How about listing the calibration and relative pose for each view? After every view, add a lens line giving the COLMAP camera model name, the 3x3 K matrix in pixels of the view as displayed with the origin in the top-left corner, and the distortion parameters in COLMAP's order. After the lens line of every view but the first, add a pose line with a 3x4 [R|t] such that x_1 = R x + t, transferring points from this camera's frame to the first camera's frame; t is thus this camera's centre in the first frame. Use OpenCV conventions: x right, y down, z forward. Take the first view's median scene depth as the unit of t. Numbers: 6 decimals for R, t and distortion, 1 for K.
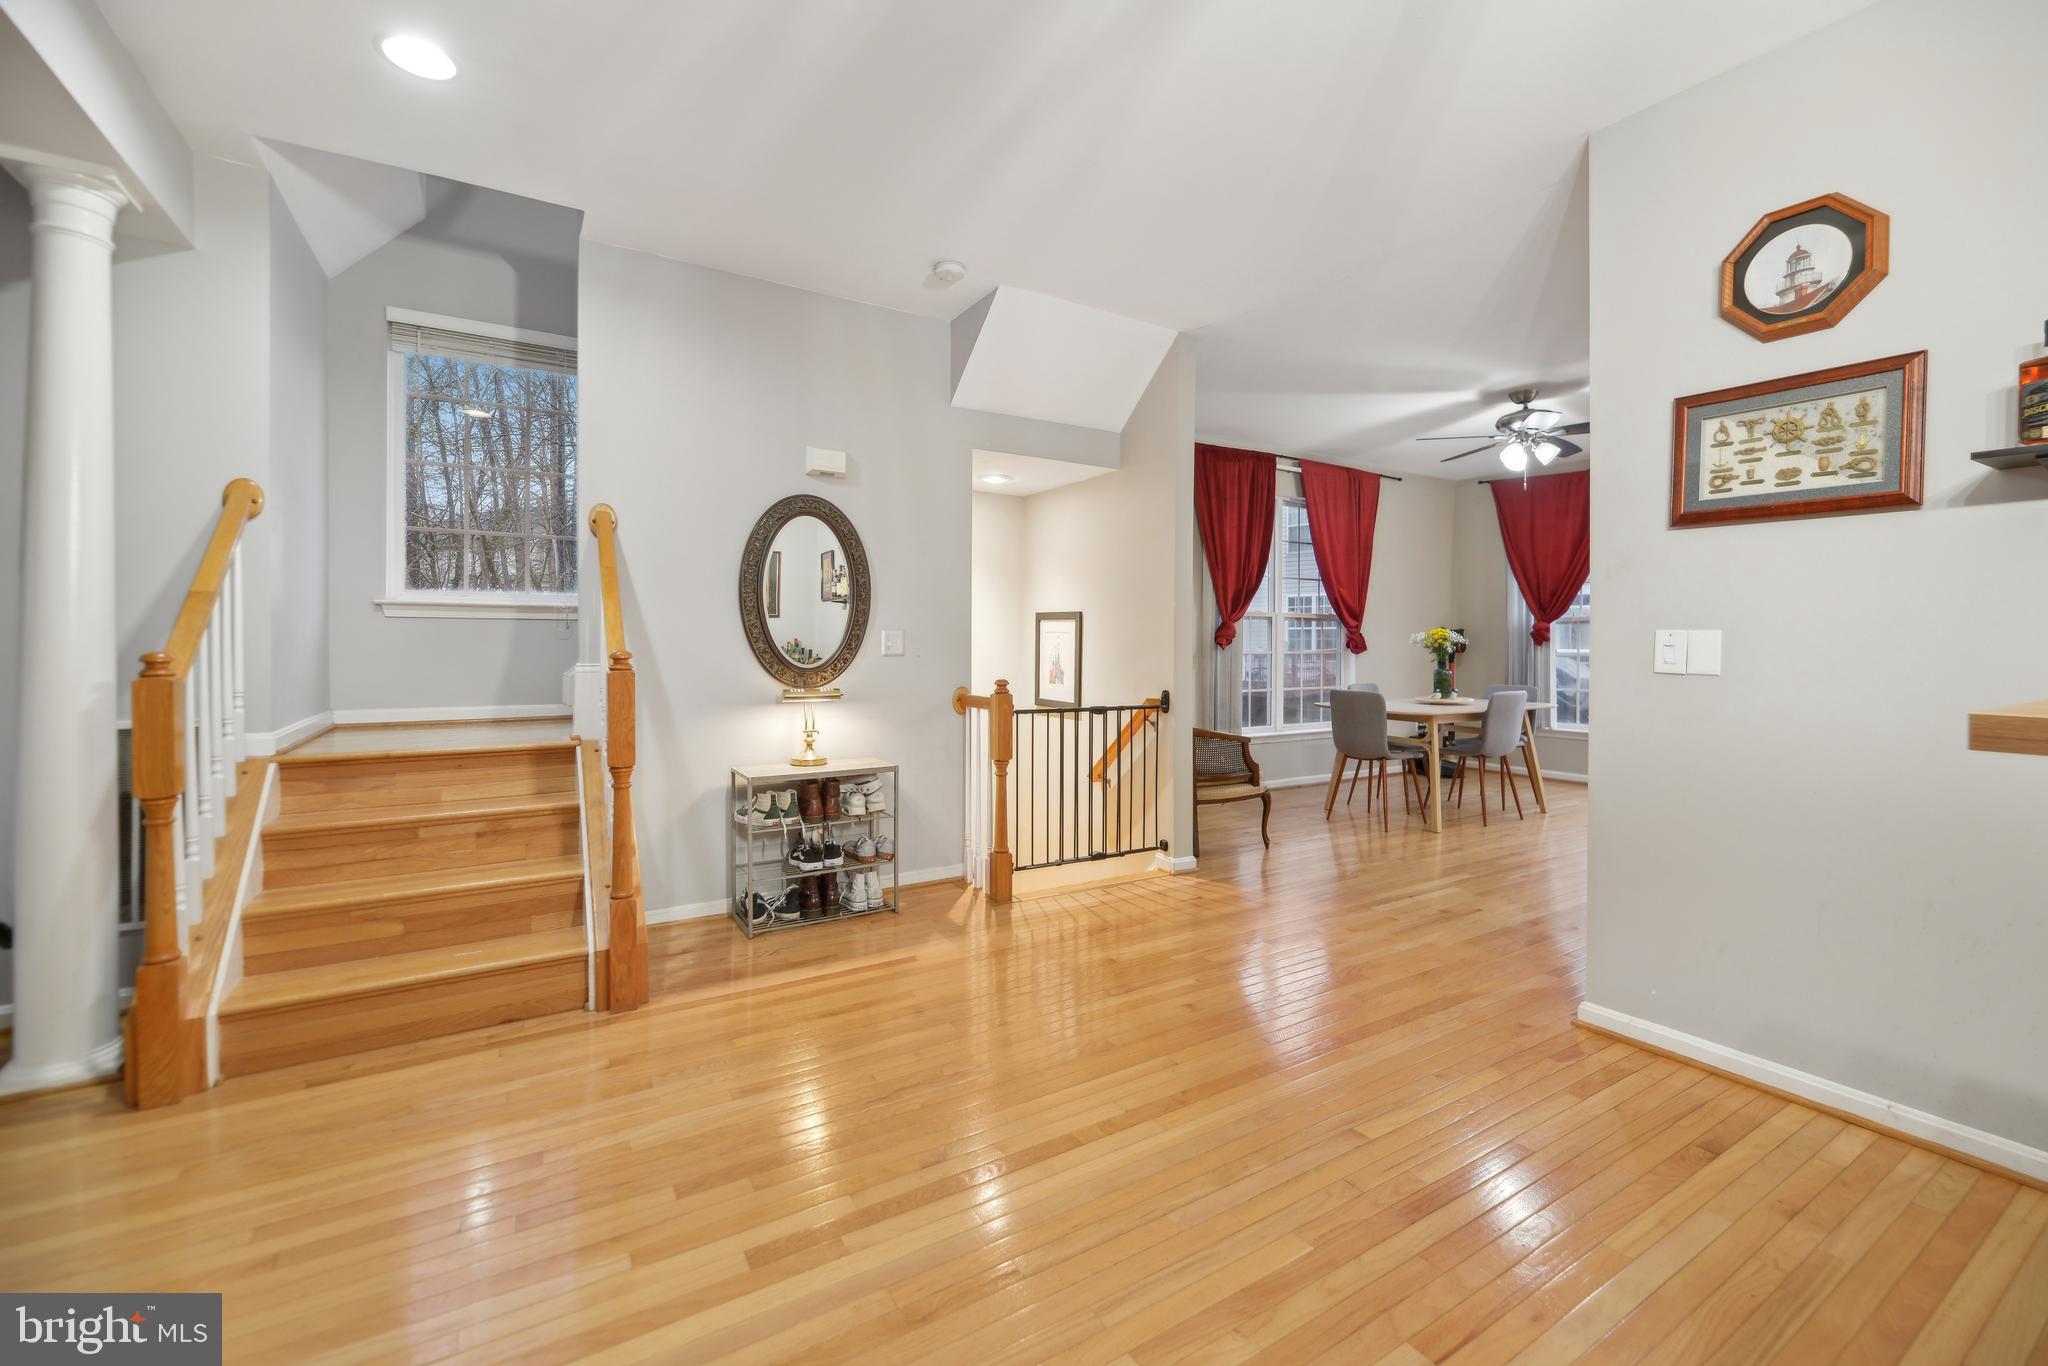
lens RADIAL K [[845.8, 0, 1034.0], [0, 845.8, 653.5], [0, 0, 1]] dist [-0.000374, -0.003299]
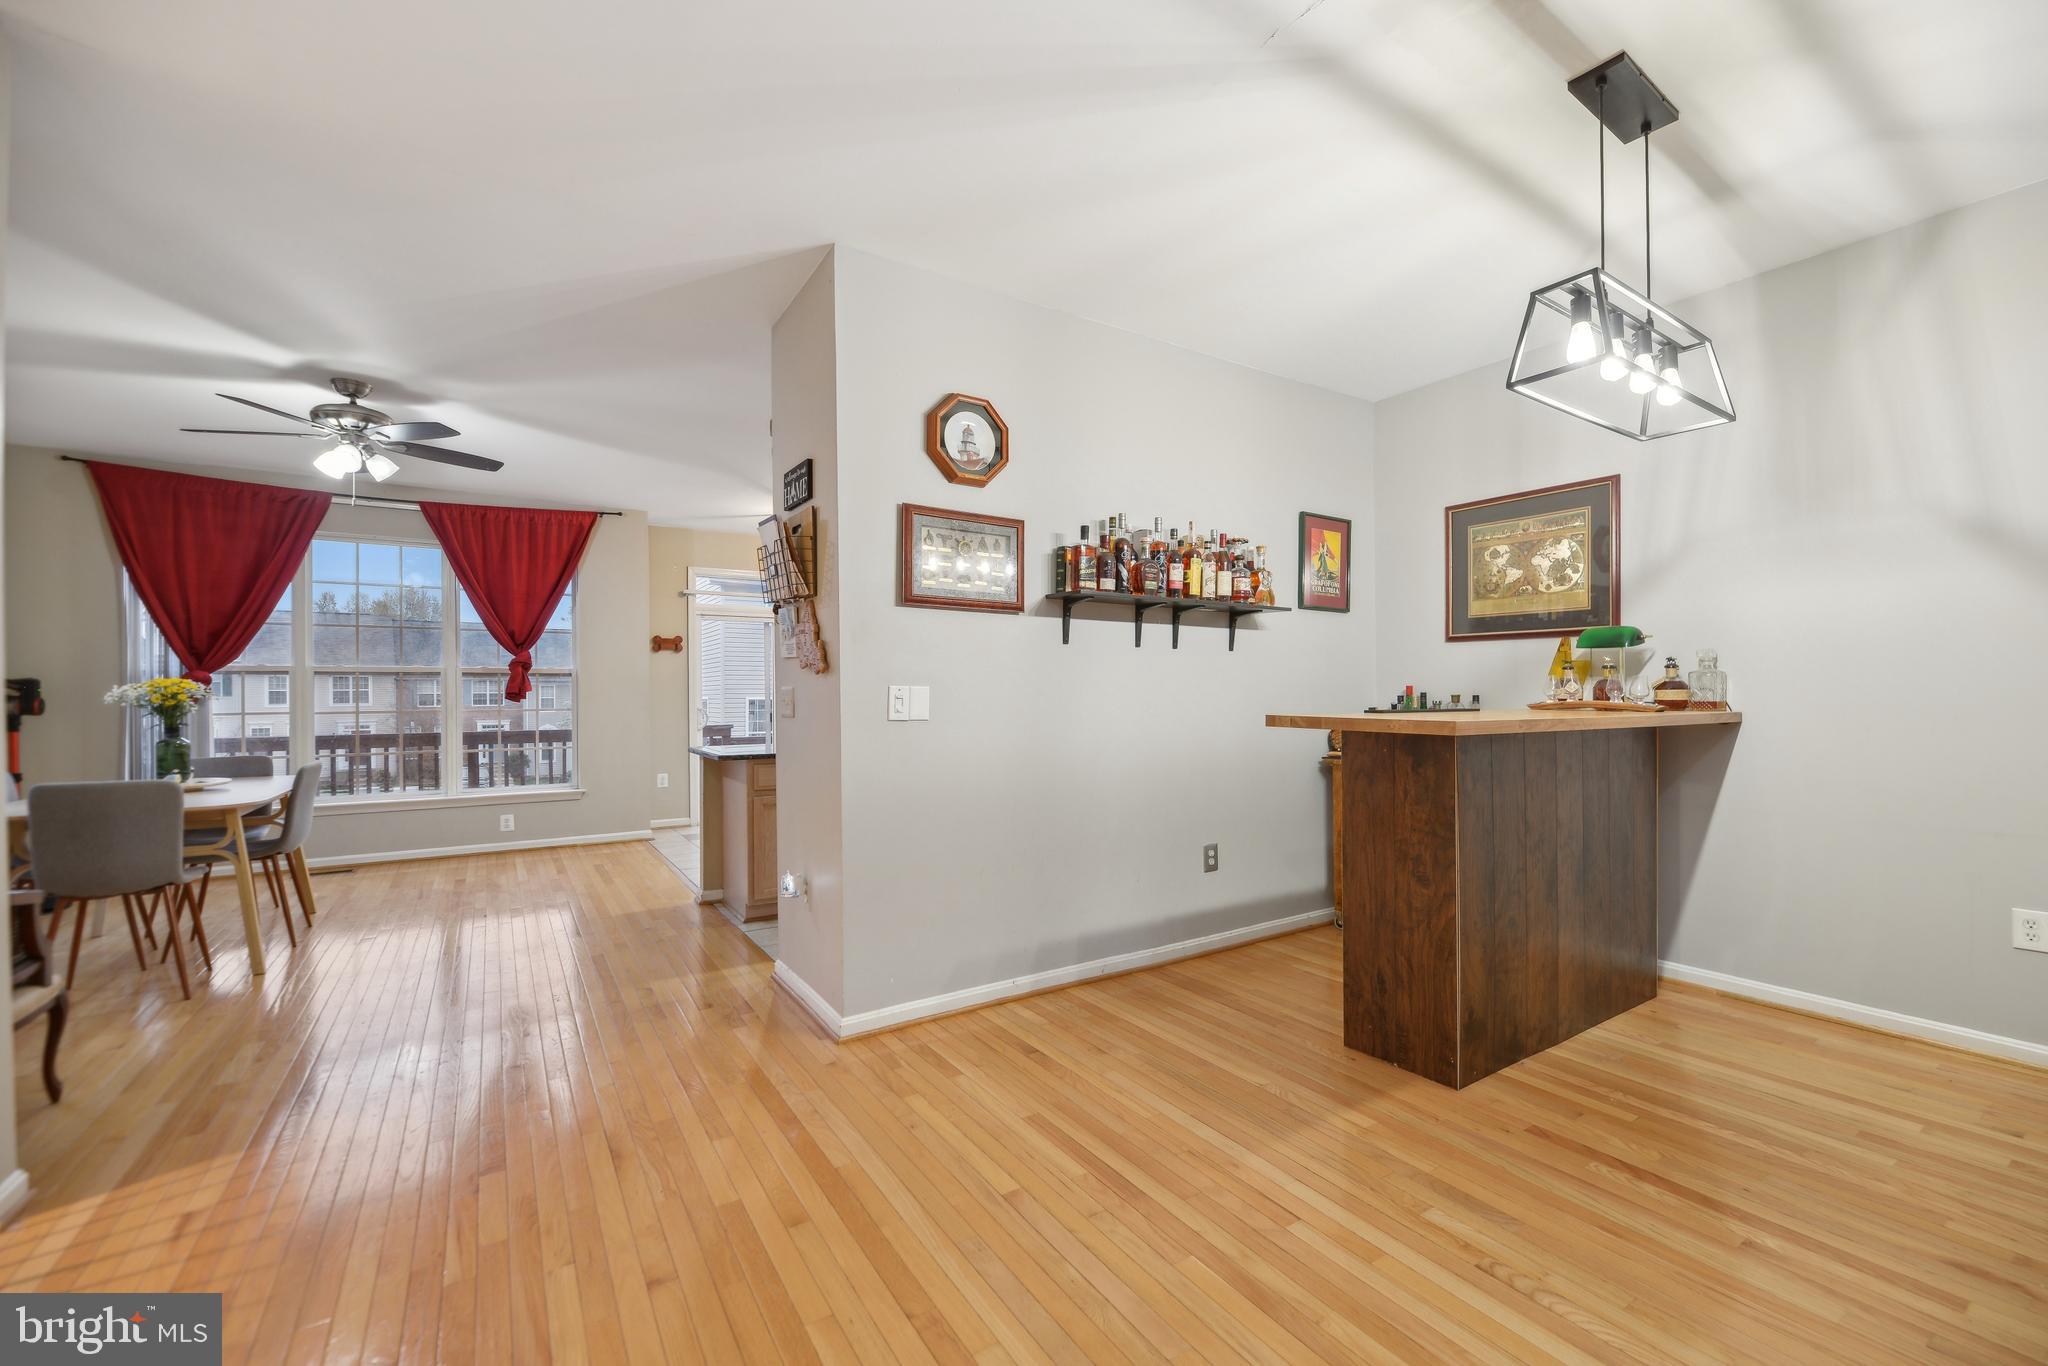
lens RADIAL K [[845.8, 0, 1050.6], [0, 845.8, 685.6], [0, 0, 1]] dist [-0.000374, -0.003299]
pose [[-0.032091, 0.004540, 0.999475, -0.435306], [0.019584, 0.999801, -0.003913, -0.015548], [-0.999293, 0.019448, -0.032174, 0.694959]]
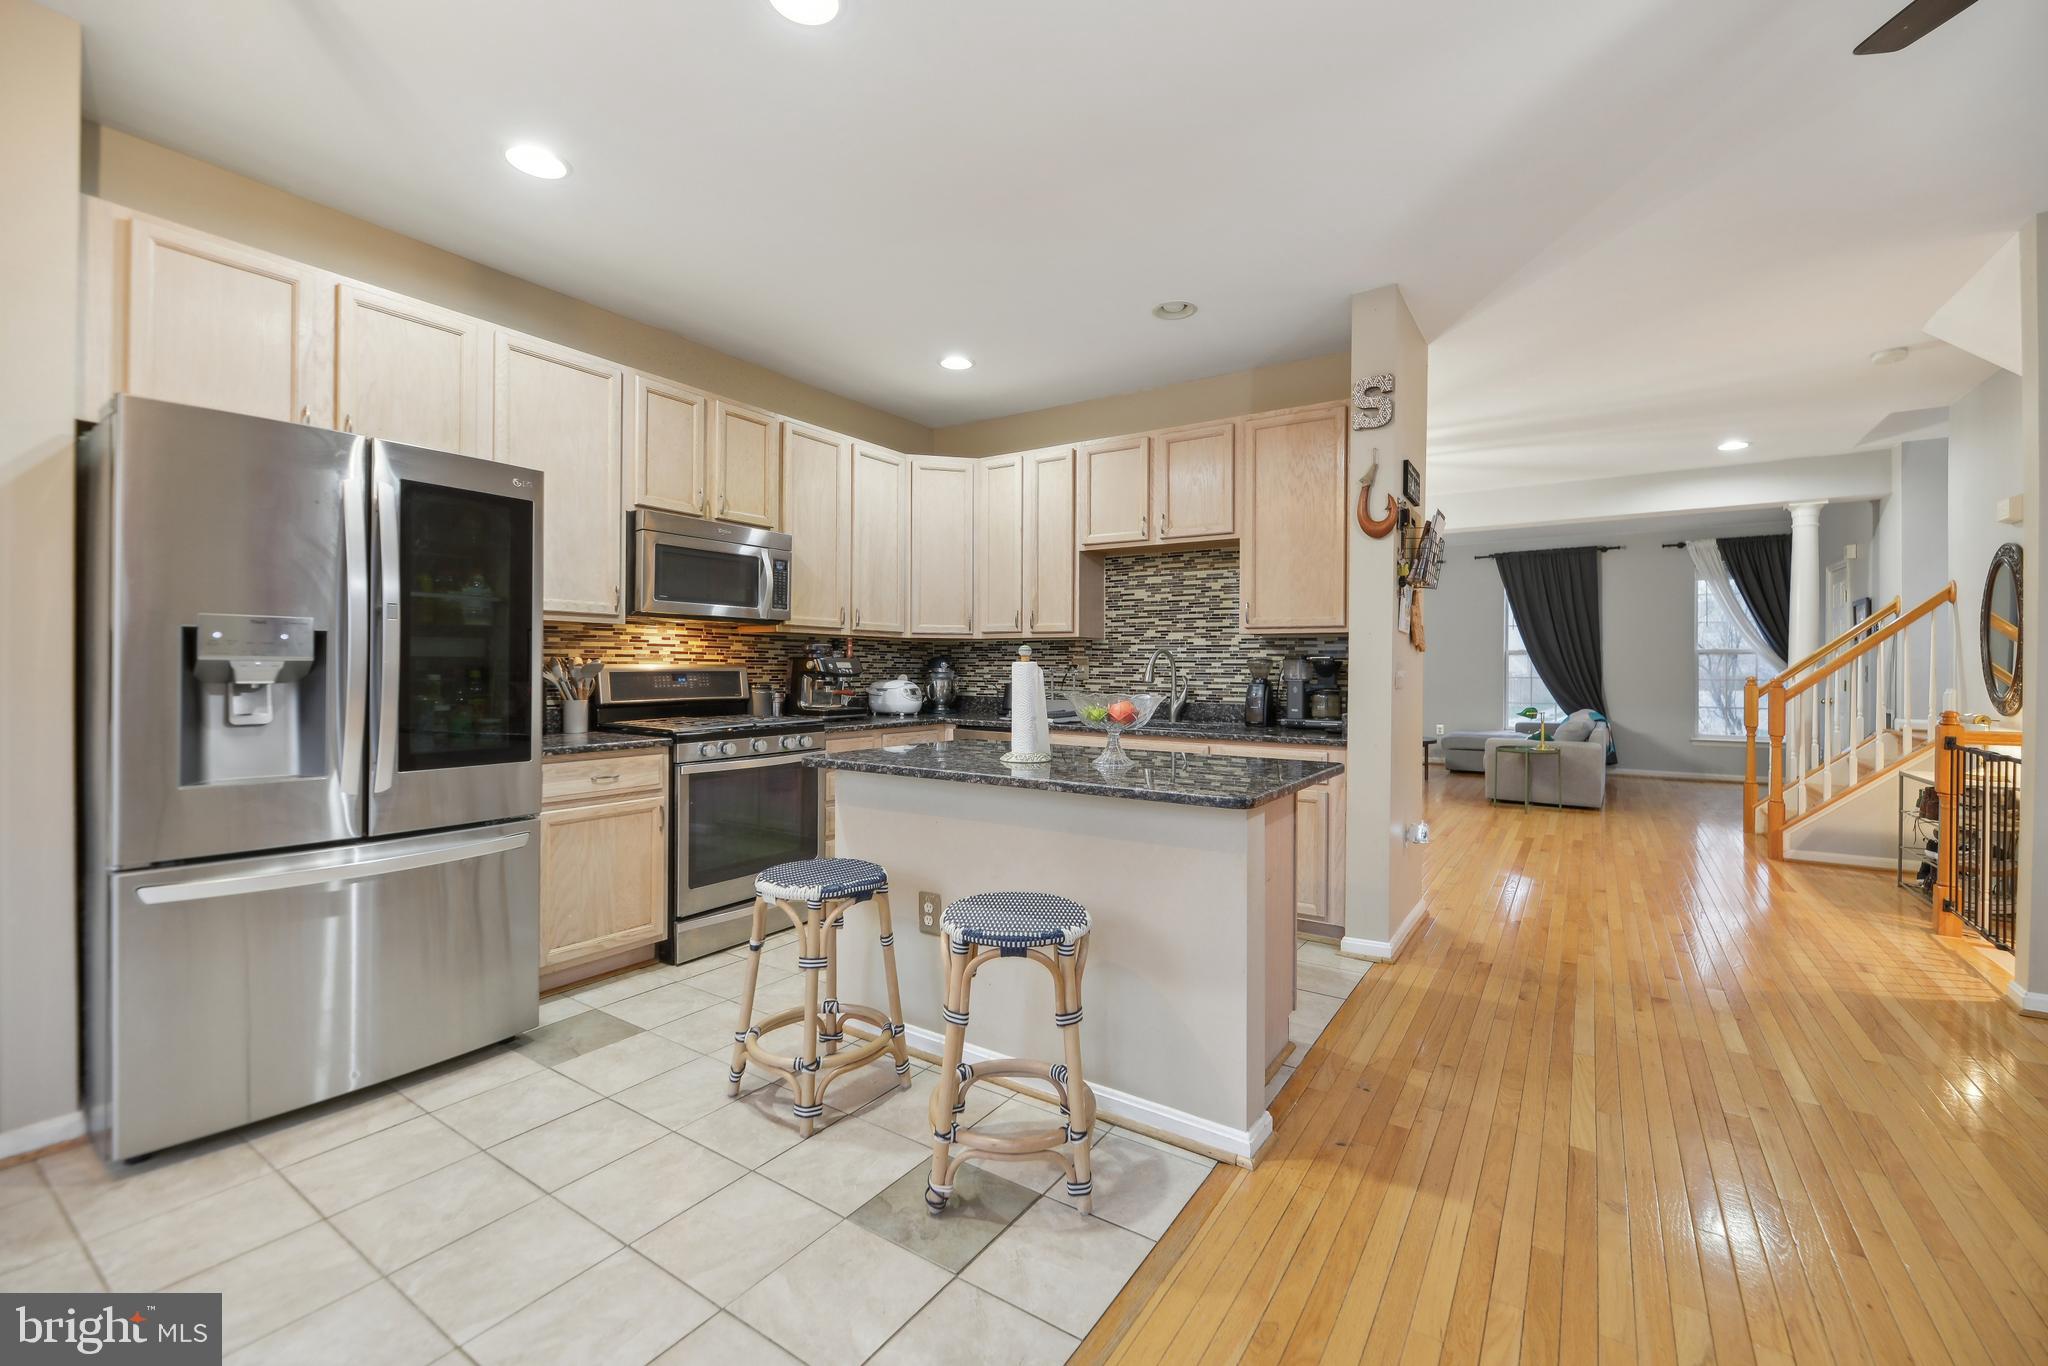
lens RADIAL K [[845.8, 0, 1053.9], [0, 845.8, 669.0], [0, 0, 1]] dist [-0.000374, -0.003299]
pose [[-0.897818, -0.007377, -0.440305, 1.814133], [-0.012533, 0.999883, 0.008803, -0.021043], [0.440189, 0.013422, -0.897805, 1.937169]]
